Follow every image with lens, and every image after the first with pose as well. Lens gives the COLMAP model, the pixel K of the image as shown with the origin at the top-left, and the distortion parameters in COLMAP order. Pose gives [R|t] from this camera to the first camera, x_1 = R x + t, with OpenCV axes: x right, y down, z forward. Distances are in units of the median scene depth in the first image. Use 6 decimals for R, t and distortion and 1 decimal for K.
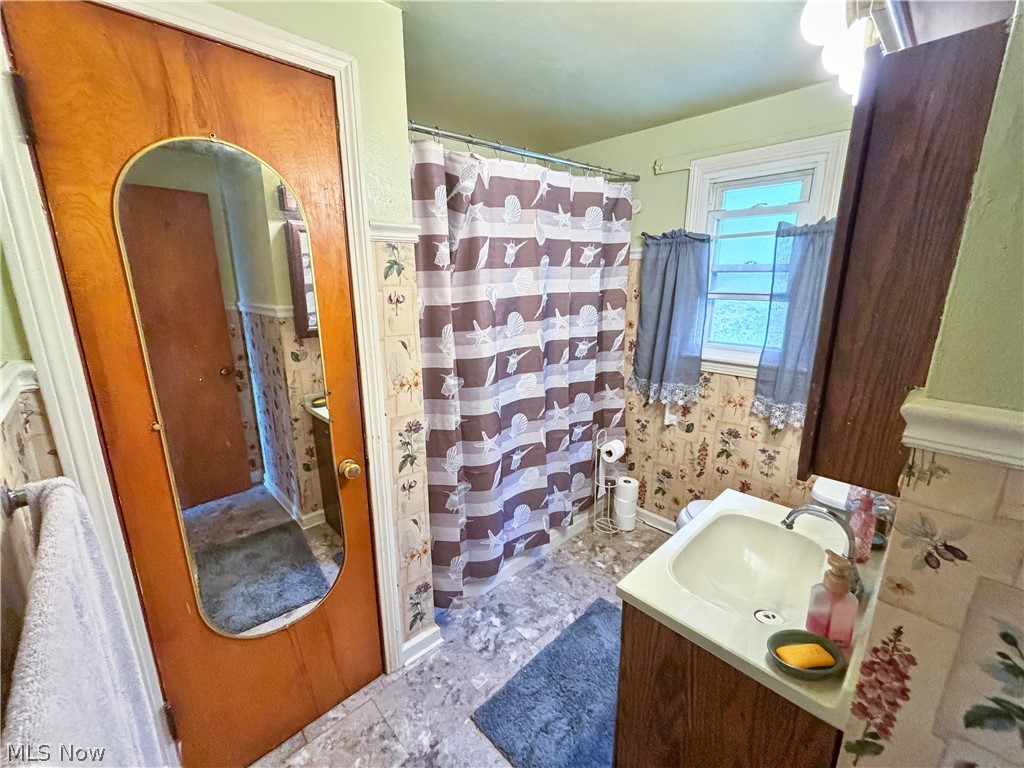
lens RADIAL K [[421.4, 0, 512.9], [0, 421.4, 381.7], [0, 0, 1]] dist [0.002500, 0.002284]
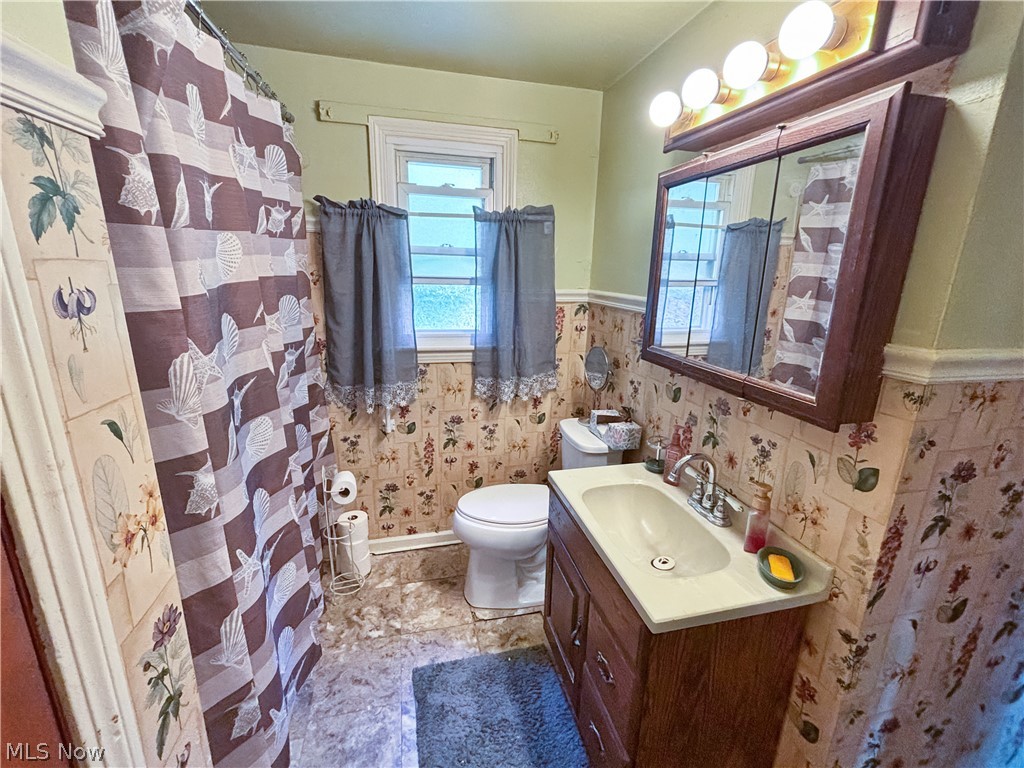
lens RADIAL K [[440.6, 0, 513.9], [0, 440.6, 382.0], [0, 0, 1]] dist [0.002452, -0.001976]
pose [[0.506963, -0.205662, 0.837073, -0.251870], [0.180330, 0.974935, 0.130319, -0.074014], [-0.842894, 0.084882, 0.531343, 0.334631]]
